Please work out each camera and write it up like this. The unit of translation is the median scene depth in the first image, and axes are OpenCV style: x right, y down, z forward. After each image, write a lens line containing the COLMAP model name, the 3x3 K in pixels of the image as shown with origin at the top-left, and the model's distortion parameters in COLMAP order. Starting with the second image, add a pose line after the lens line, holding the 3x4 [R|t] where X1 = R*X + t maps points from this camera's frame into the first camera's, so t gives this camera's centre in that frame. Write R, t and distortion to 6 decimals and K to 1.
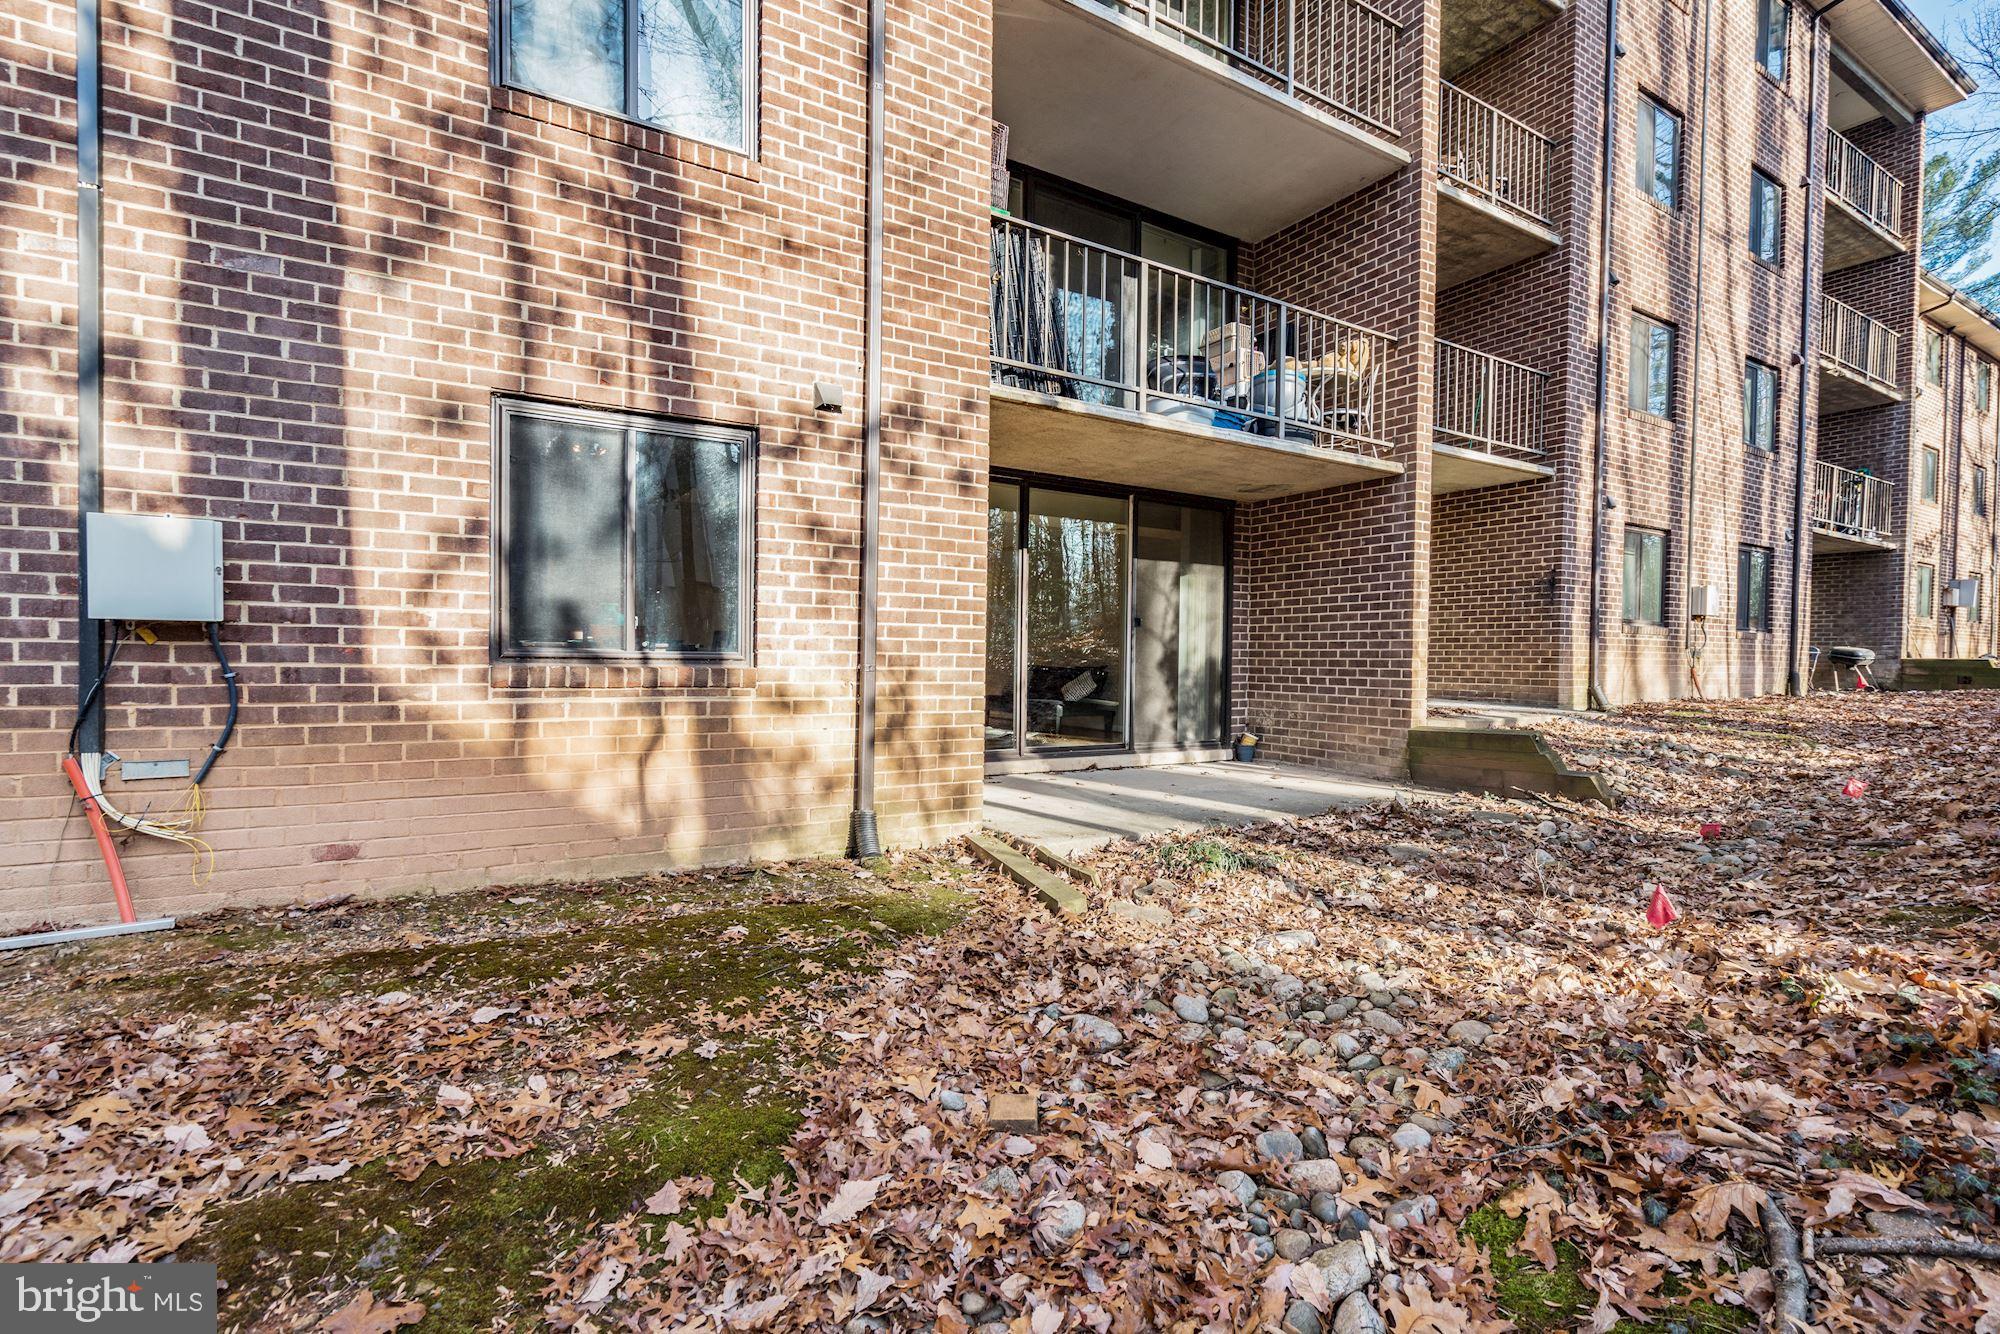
lens RADIAL K [[902.8, 0, 1027.9], [0, 902.8, 678.0], [0, 0, 1]] dist [0.001418, -0.001266]
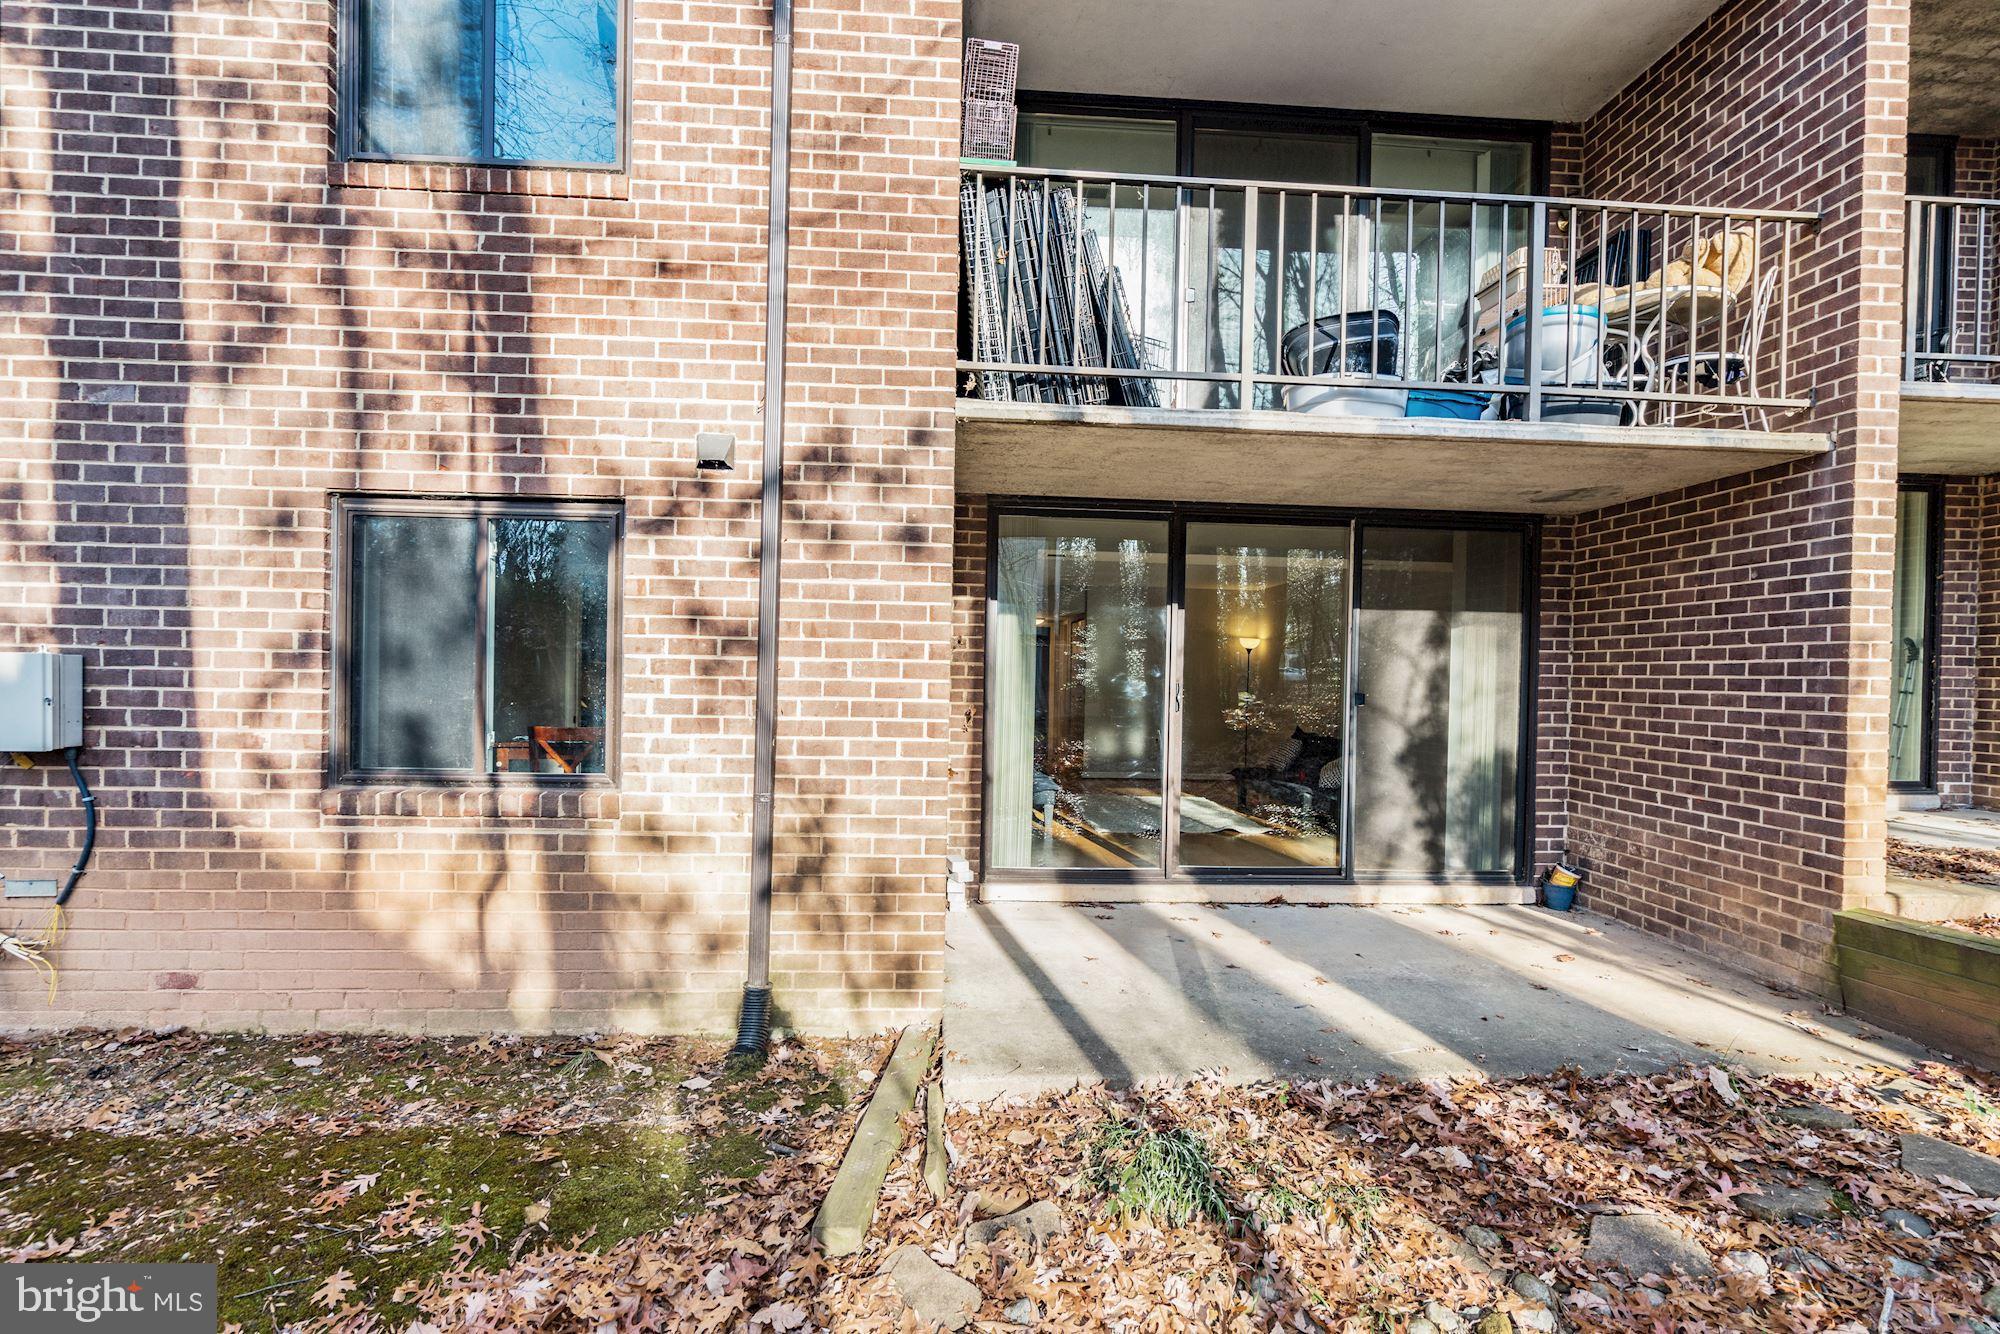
lens RADIAL K [[902.8, 0, 1027.9], [0, 902.8, 678.0], [0, 0, 1]] dist [0.001418, -0.001266]
pose [[0.880865, 0.011528, -0.473227, 0.435434], [-0.020787, 0.999681, -0.014340, -0.120243], [0.472910, 0.022468, 0.880824, 0.491188]]
